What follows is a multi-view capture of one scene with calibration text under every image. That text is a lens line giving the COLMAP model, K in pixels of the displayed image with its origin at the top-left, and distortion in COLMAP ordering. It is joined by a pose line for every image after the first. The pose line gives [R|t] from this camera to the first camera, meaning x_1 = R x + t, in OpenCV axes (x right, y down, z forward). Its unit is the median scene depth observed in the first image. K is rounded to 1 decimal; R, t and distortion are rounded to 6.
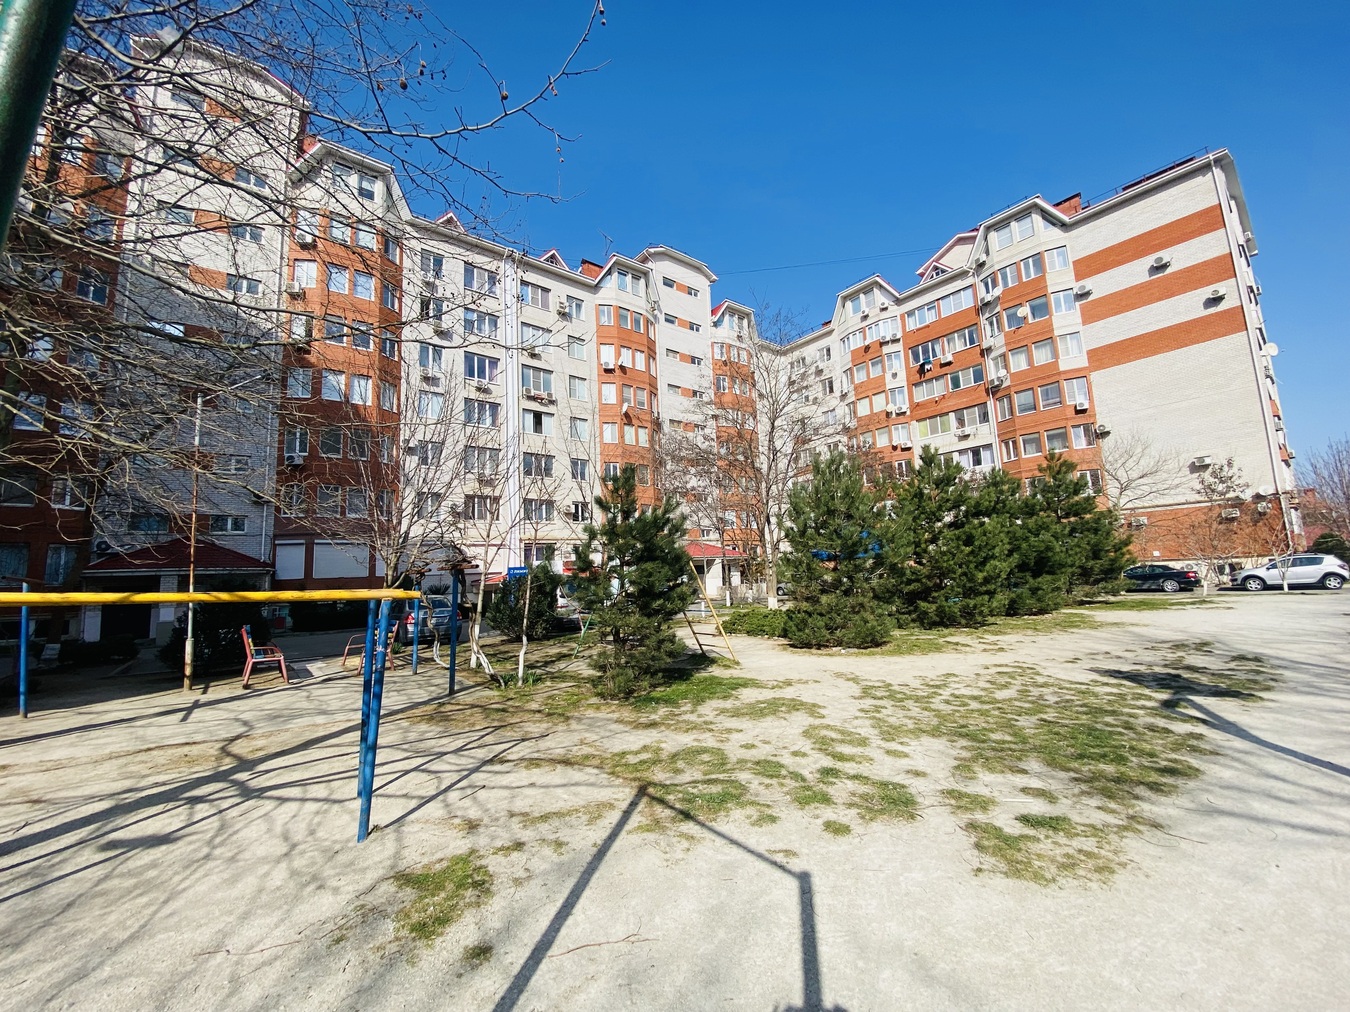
lens RADIAL K [[548.6, 0, 669.5], [0, 548.6, 502.0], [0, 0, 1]] dist [0.002974, -0.011045]
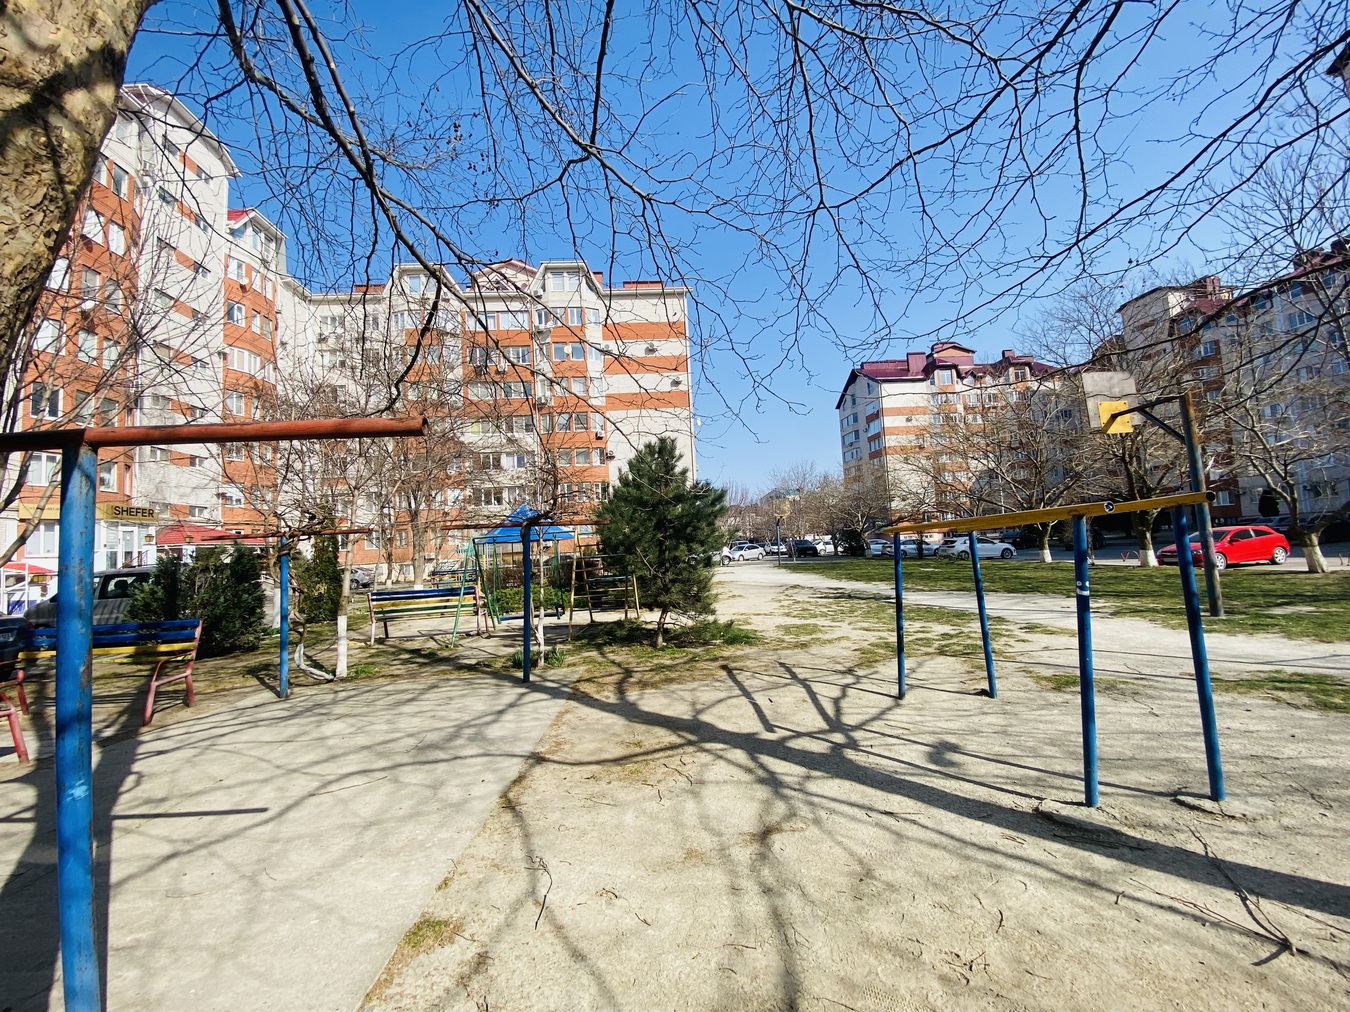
lens RADIAL K [[548.6, 0, 669.6], [0, 548.6, 506.5], [0, 0, 1]] dist [0.002974, -0.011045]
pose [[0.563448, 0.075506, 0.822694, -0.221852], [-0.089237, 0.995551, -0.030254, 0.023700], [-0.821318, -0.056368, 0.567679, 0.088944]]
